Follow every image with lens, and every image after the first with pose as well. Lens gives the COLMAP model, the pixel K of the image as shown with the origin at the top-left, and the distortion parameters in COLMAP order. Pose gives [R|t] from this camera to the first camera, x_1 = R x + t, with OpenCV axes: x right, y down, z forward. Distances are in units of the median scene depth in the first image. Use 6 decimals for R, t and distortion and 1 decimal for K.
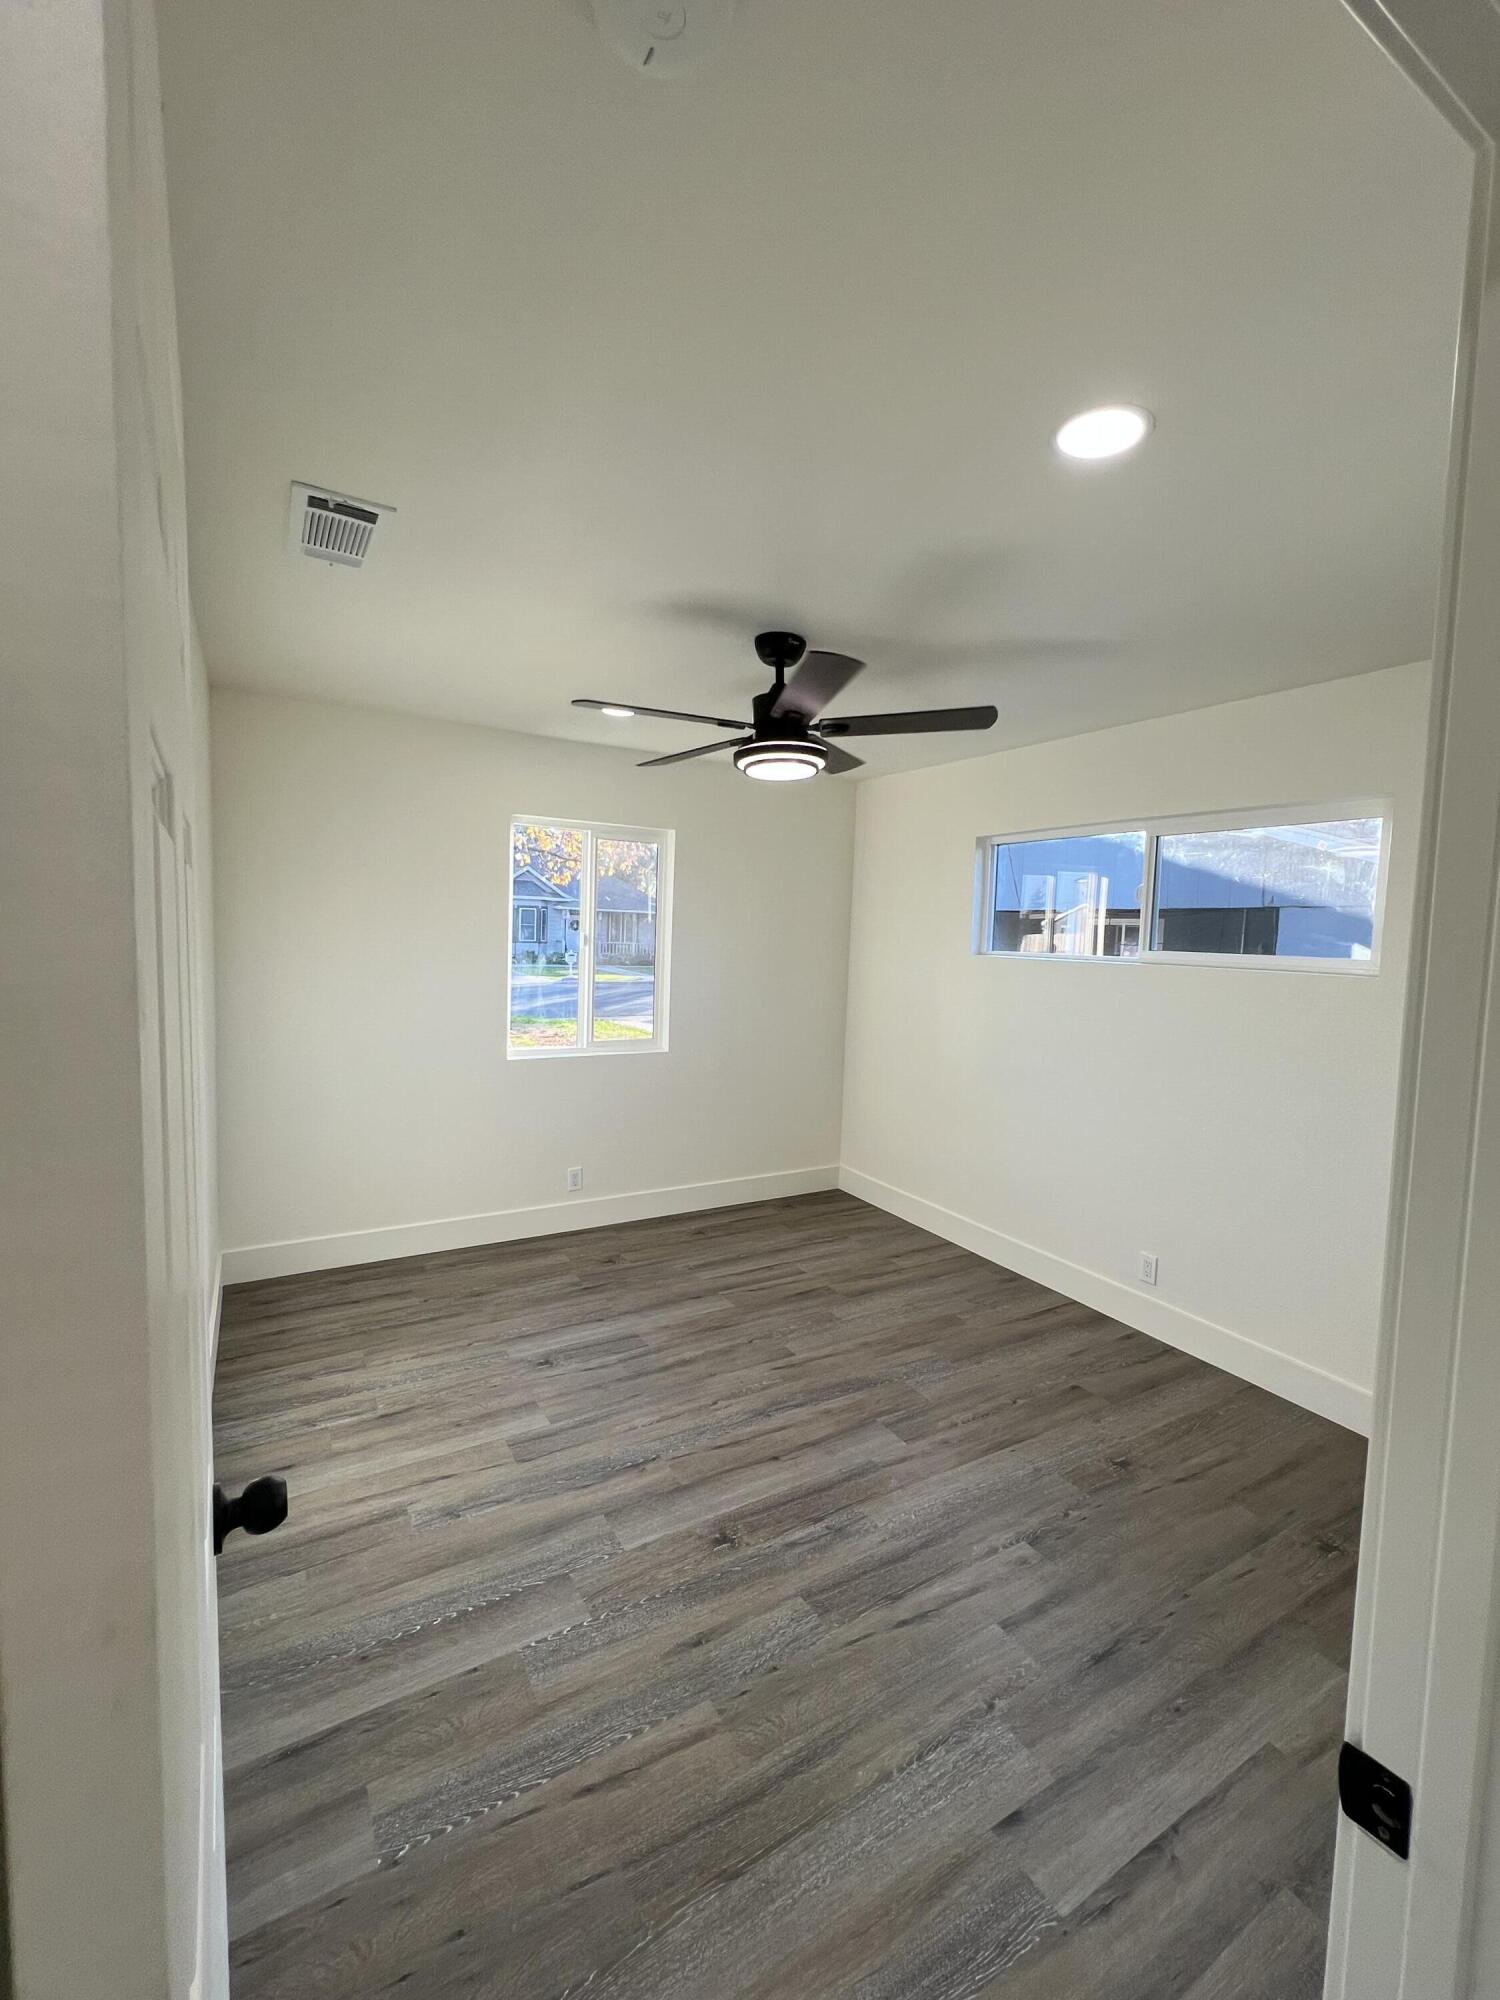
lens RADIAL K [[858.4, 0, 760.5], [0, 858.4, 999.1], [0, 0, 1]] dist [0.002929, 0.000515]
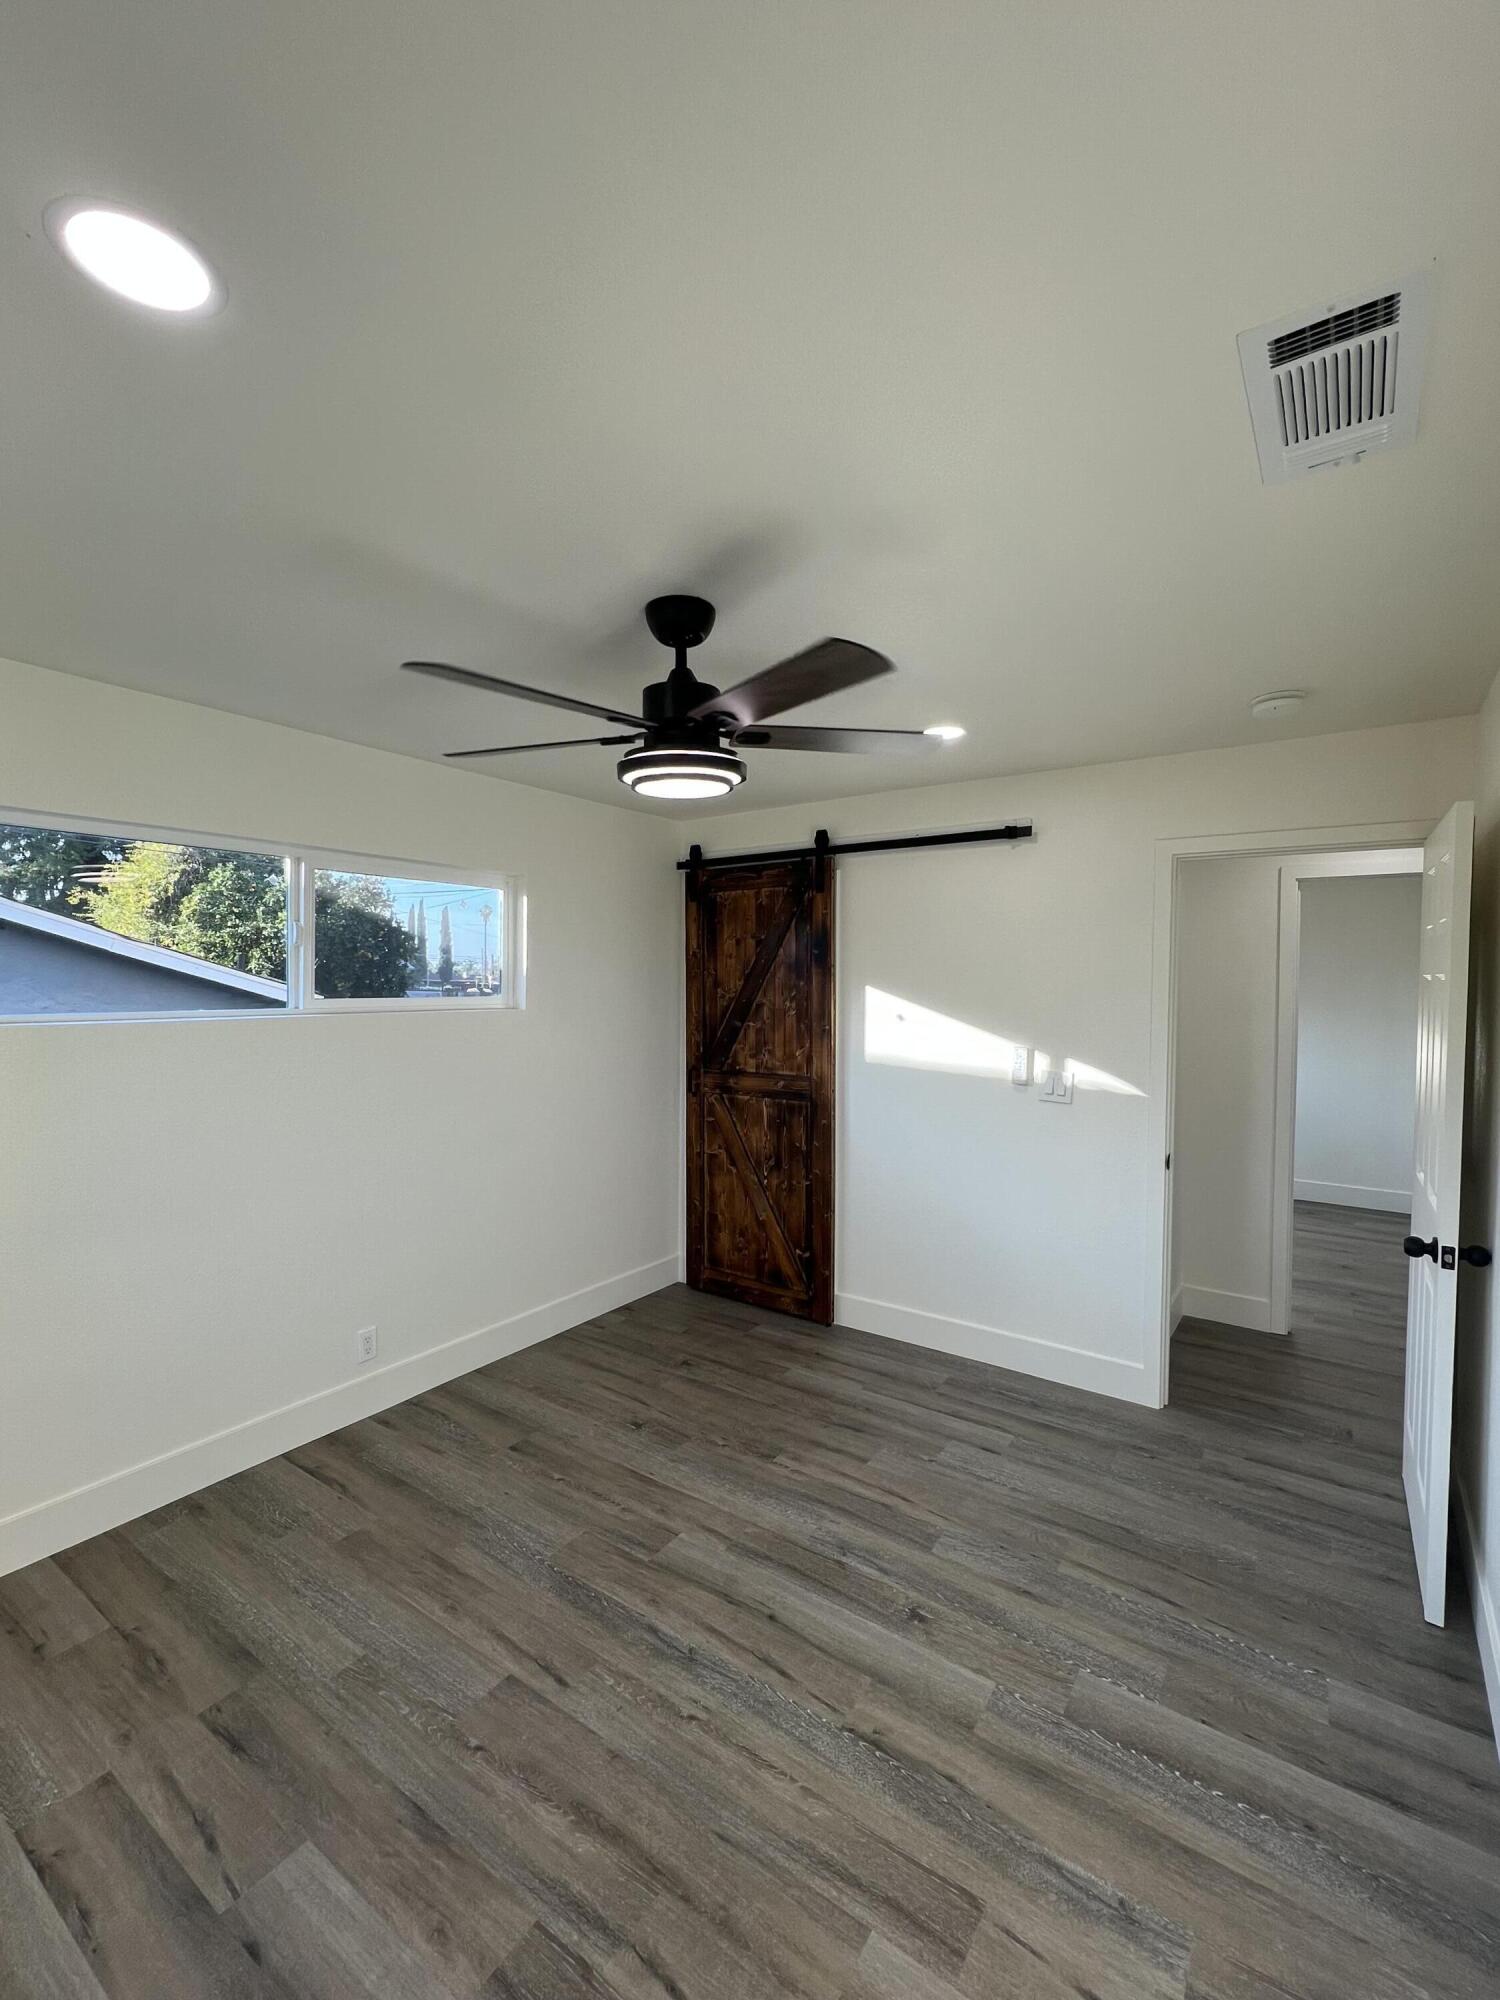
lens RADIAL K [[858.4, 0, 759.4], [0, 858.4, 998.5], [0, 0, 1]] dist [0.002929, 0.000515]
pose [[-0.417180, -0.055609, 0.907121, -0.758317], [0.049258, 0.995276, 0.083667, -0.153565], [-0.907488, 0.079587, -0.412470, 1.396113]]
